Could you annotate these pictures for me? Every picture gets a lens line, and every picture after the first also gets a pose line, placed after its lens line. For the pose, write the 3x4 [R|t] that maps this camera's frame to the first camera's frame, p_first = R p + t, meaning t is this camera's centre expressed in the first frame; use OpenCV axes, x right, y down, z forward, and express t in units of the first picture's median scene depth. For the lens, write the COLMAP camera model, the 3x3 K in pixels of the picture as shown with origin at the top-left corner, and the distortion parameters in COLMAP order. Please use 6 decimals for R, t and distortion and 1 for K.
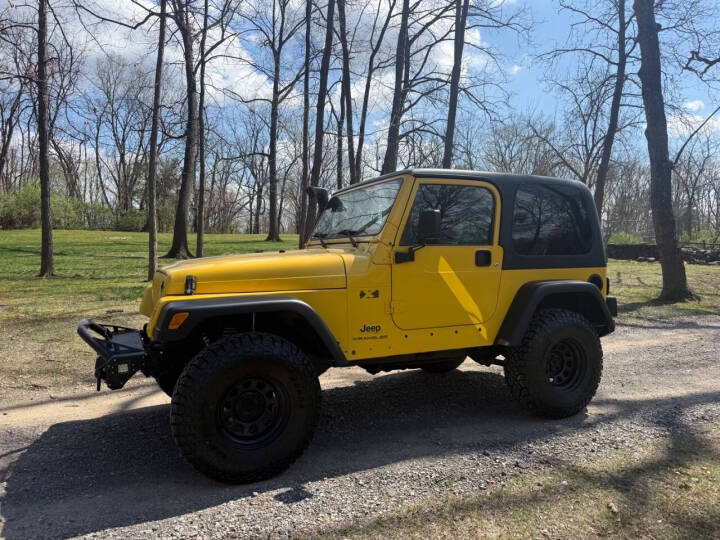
lens RADIAL K [[502.5, 0, 360.9], [0, 502.5, 282.3], [0, 0, 1]] dist [0.042182, -0.050111]
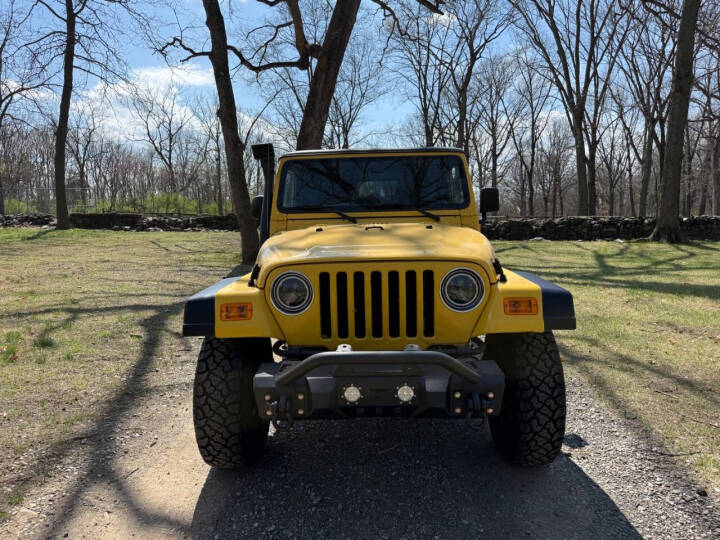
lens RADIAL K [[504.6, 0, 358.7], [0, 504.6, 281.9], [0, 0, 1]] dist [0.039757, -0.051924]
pose [[0.454061, -0.122579, 0.882498, -0.775750], [0.069054, 0.992353, 0.102309, -0.049154], [-0.888291, 0.014485, 0.459053, 0.529099]]
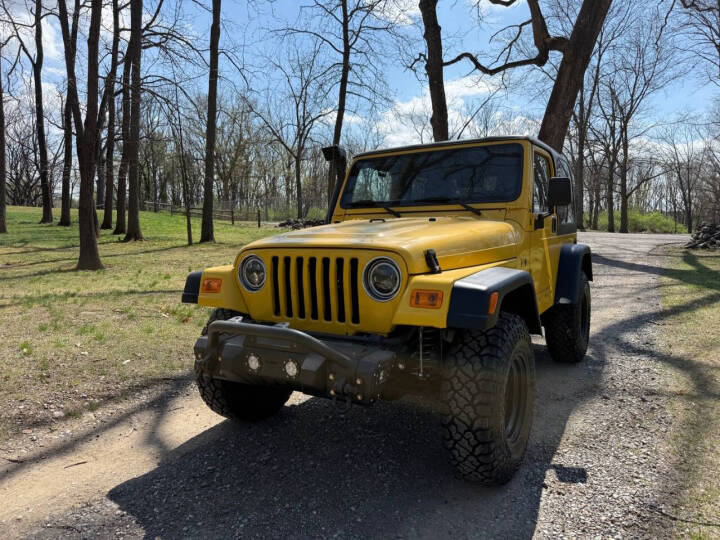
lens RADIAL K [[502.5, 0, 360.9], [0, 502.5, 282.3], [0, 0, 1]] dist [0.042182, -0.050111]
pose [[0.833768, -0.071965, 0.547404, -0.566582], [0.043912, 0.996972, 0.064183, -0.010553], [-0.550366, -0.029476, 0.834403, 0.253579]]
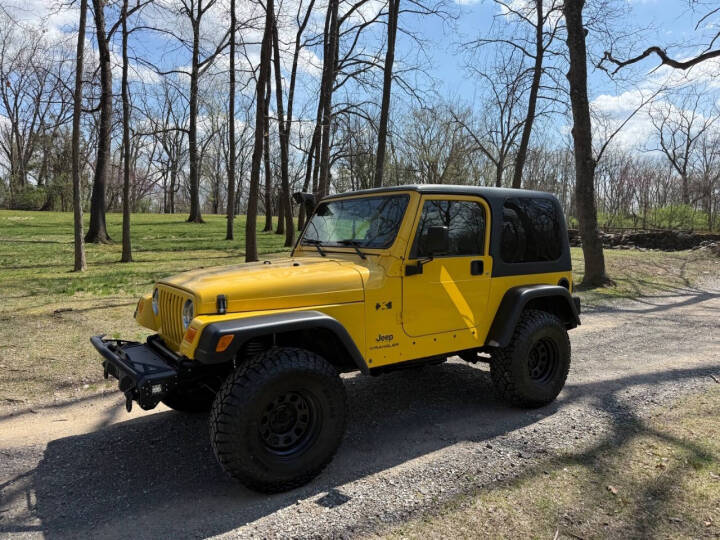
lens RADIAL K [[503.9, 0, 362.2], [0, 503.9, 283.5], [0, 0, 1]] dist [0.041340, -0.053598]
pose [[0.987128, -0.014353, 0.159285, -0.142087], [0.007434, 0.999006, 0.043949, -0.050984], [-0.159757, -0.042199, 0.986254, -0.032578]]
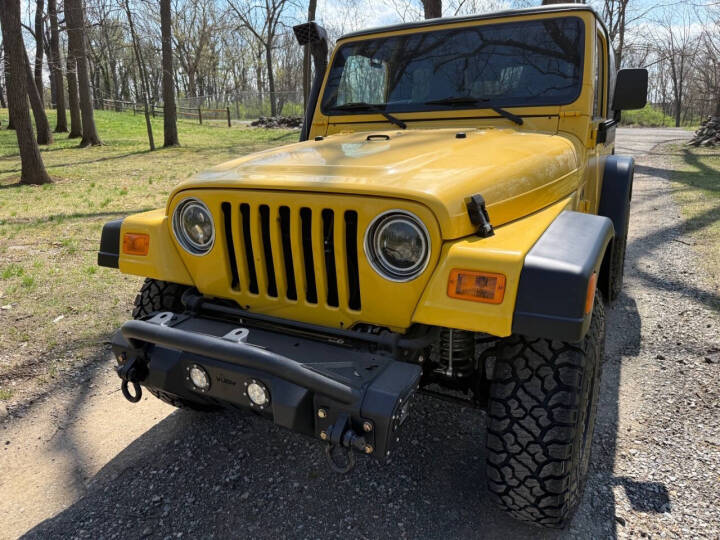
lens RADIAL K [[502.5, 0, 360.9], [0, 502.5, 282.3], [0, 0, 1]] dist [0.042182, -0.050111]
pose [[0.810730, -0.197022, 0.551270, -0.464800], [0.059292, 0.964459, 0.257496, -0.041124], [-0.582410, -0.176074, 0.793597, 0.429136]]
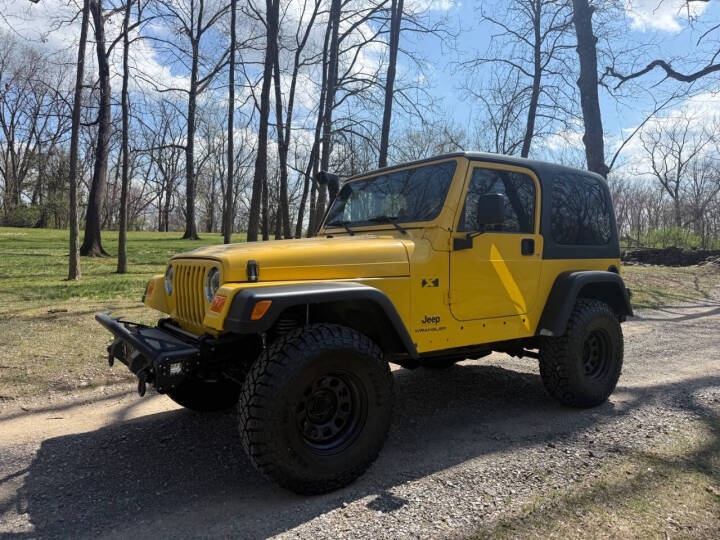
lens RADIAL K [[504.6, 0, 358.7], [0, 504.6, 281.9], [0, 0, 1]] dist [0.039757, -0.051924]
pose [[0.985873, -0.002104, 0.167483, -0.196043], [0.002663, 0.999992, -0.003111, 0.017799], [-0.167475, 0.003514, 0.985870, 0.067525]]
